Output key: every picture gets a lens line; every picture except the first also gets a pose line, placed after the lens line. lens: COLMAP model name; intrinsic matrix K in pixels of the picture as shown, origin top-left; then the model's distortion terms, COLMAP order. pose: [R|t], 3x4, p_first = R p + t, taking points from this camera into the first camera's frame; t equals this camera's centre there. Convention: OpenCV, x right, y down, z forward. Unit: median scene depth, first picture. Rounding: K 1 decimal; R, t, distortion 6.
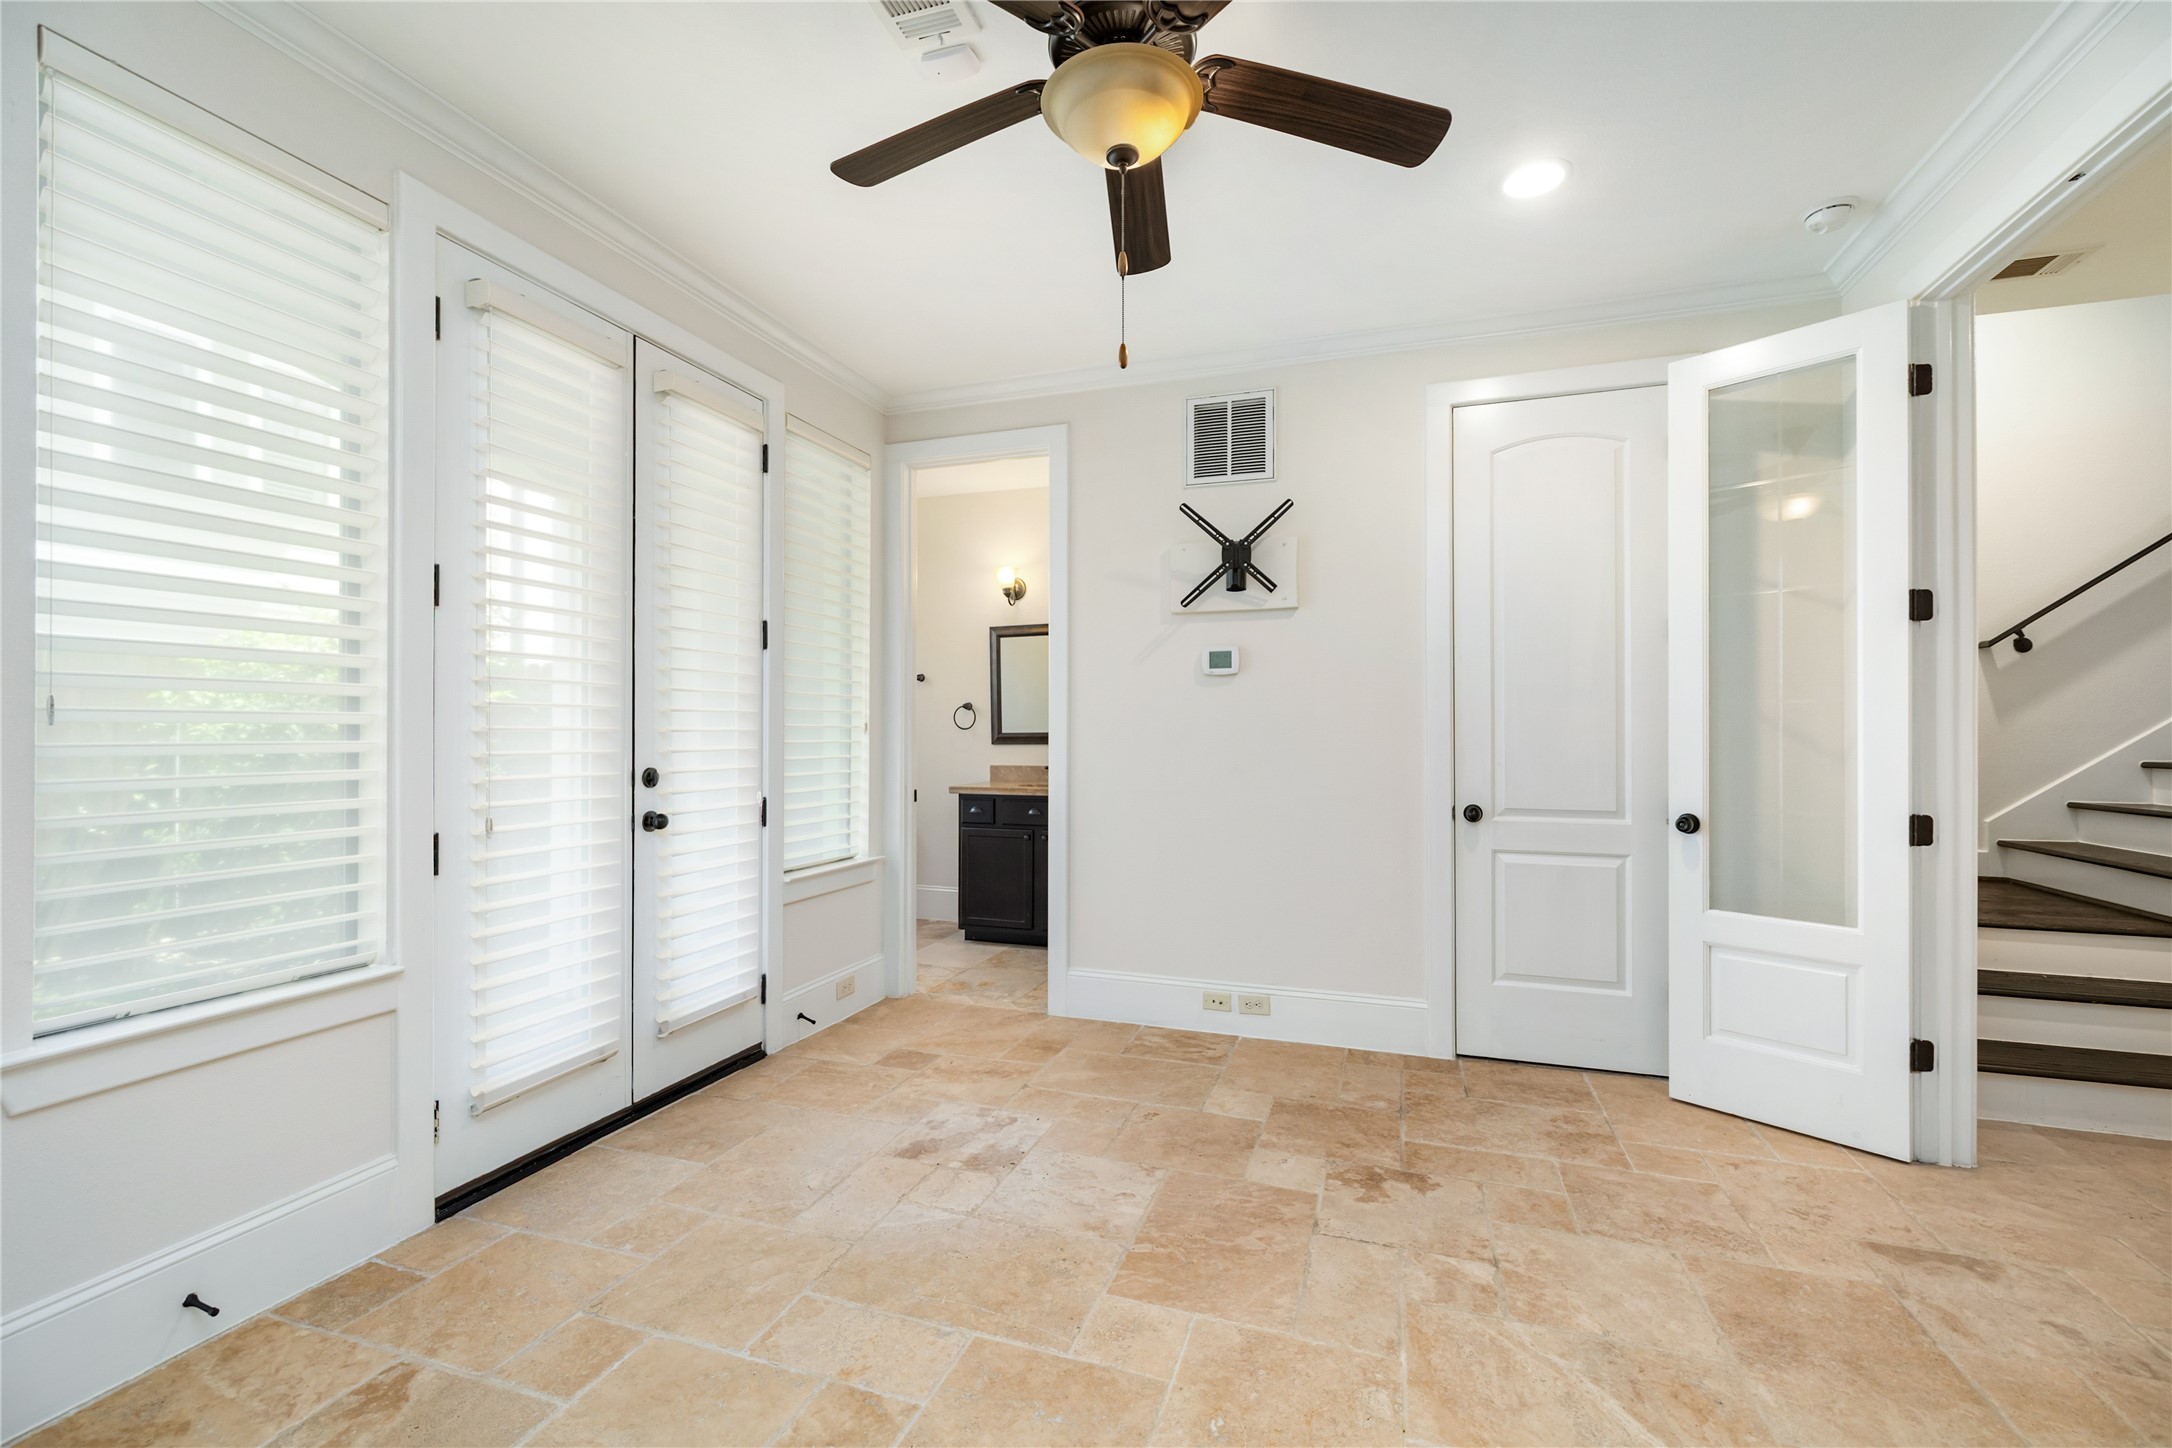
lens RADIAL K [[917.5, 0, 1094.1], [0, 917.5, 722.9], [0, 0, 1]] dist [0.002626, -0.000685]
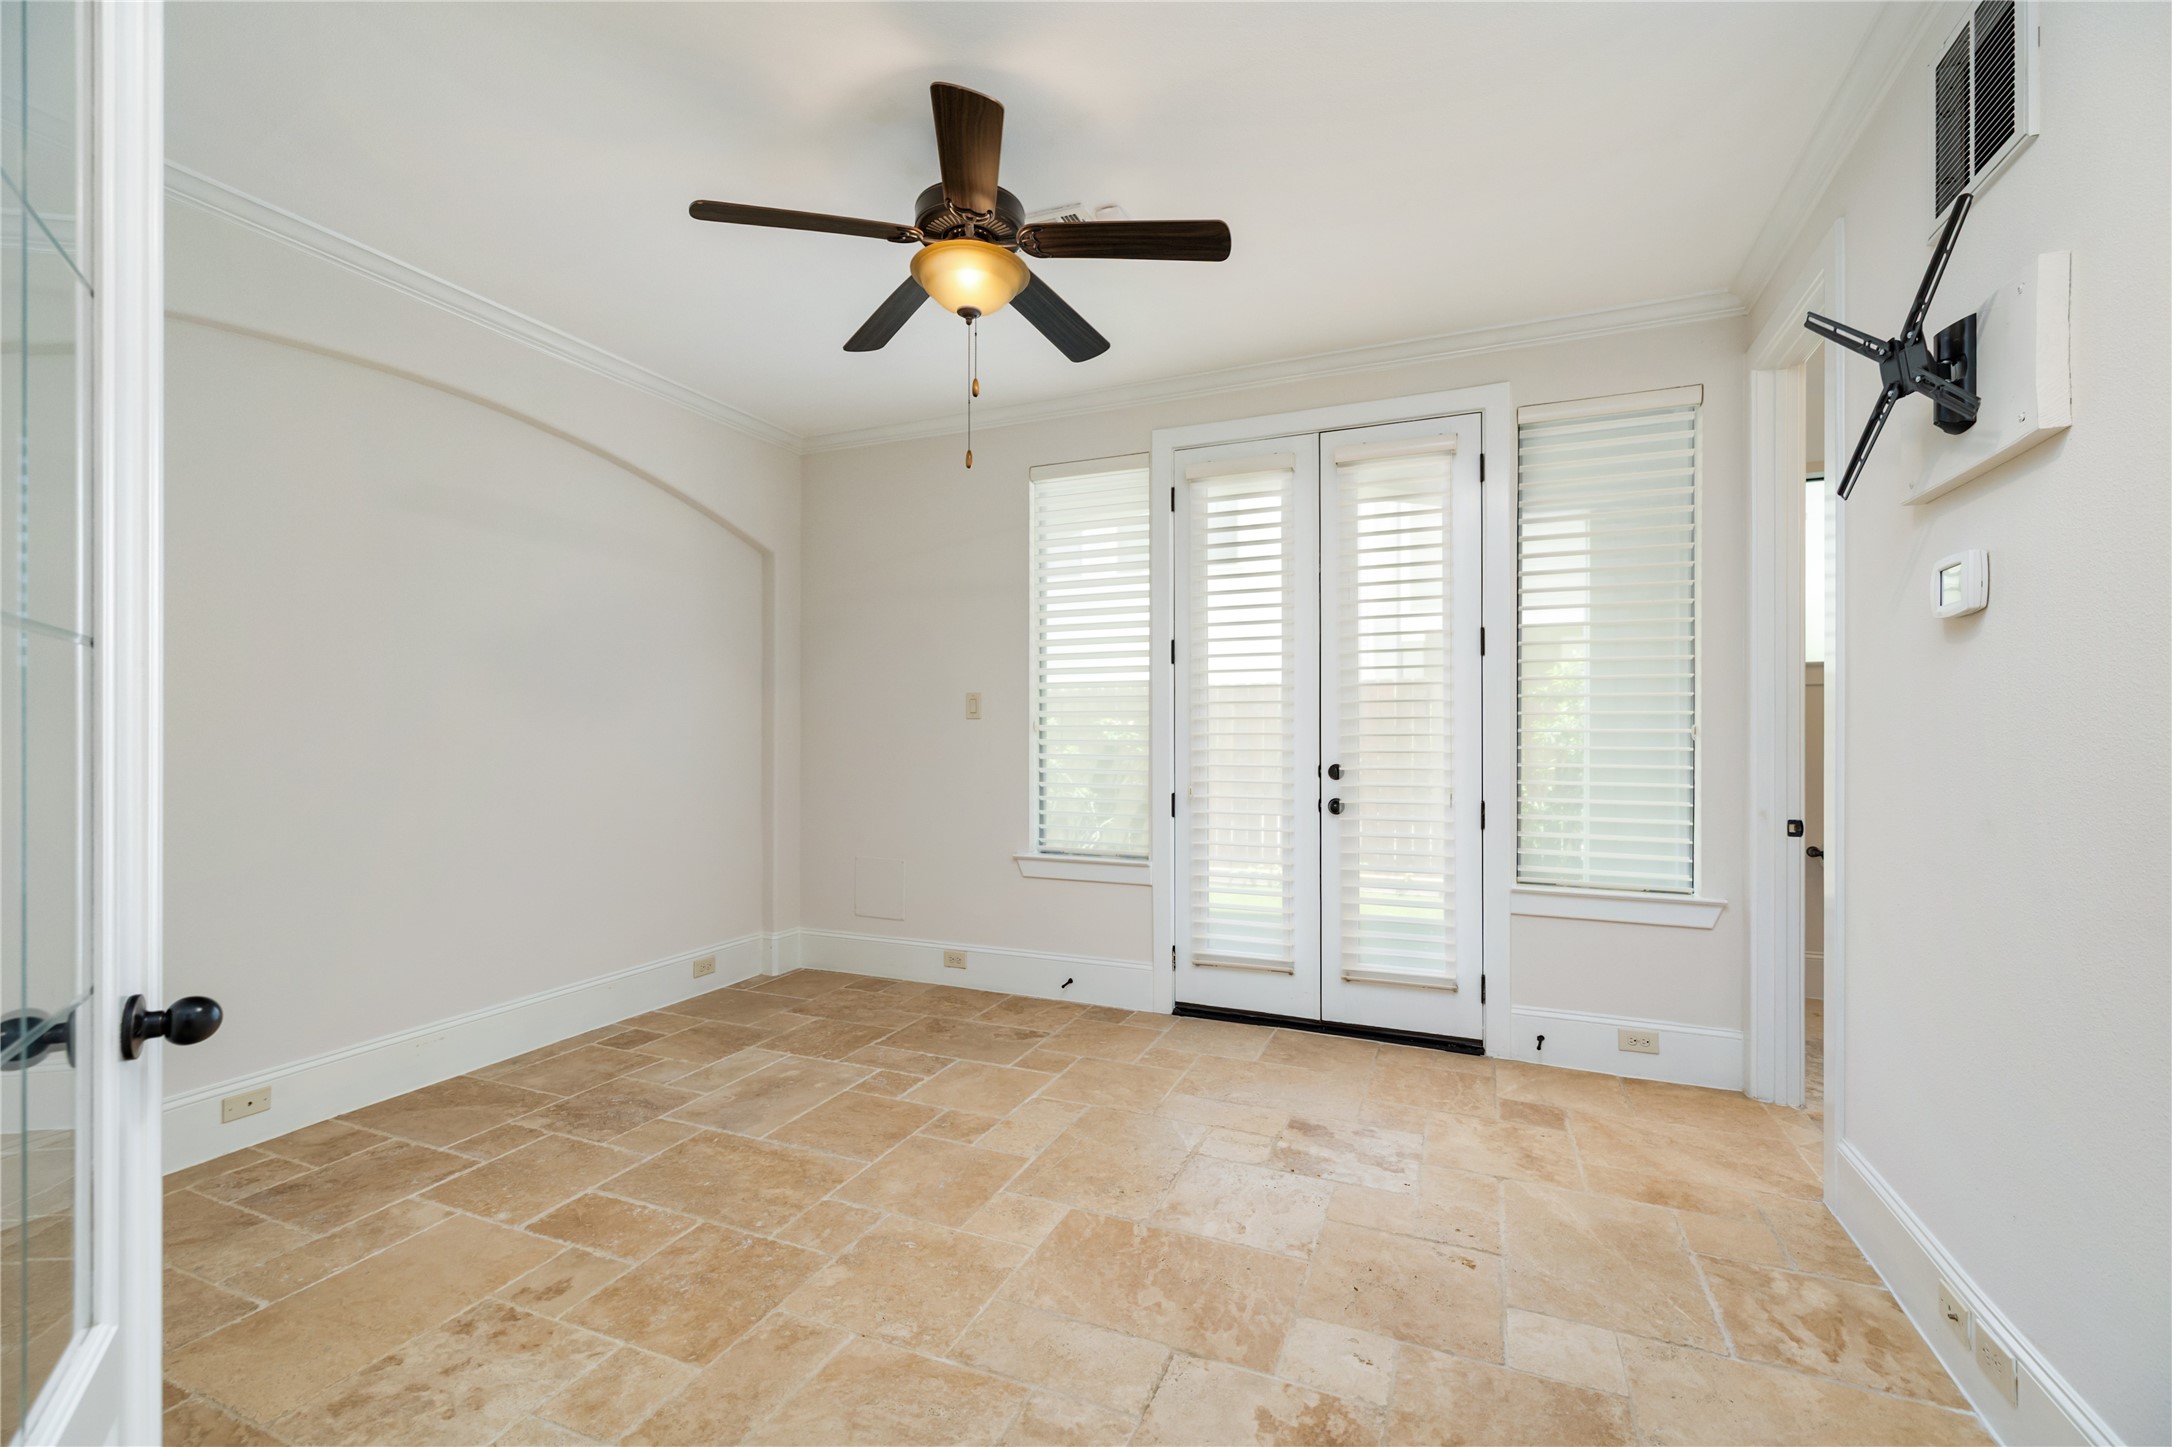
lens RADIAL K [[917.5, 0, 1091.1], [0, 917.5, 730.9], [0, 0, 1]] dist [0.002626, -0.000685]
pose [[-0.076077, -0.003992, -0.997094, 0.841260], [0.006789, 0.999967, -0.004521, 0.005865], [0.997079, -0.007113, -0.076047, 0.785418]]
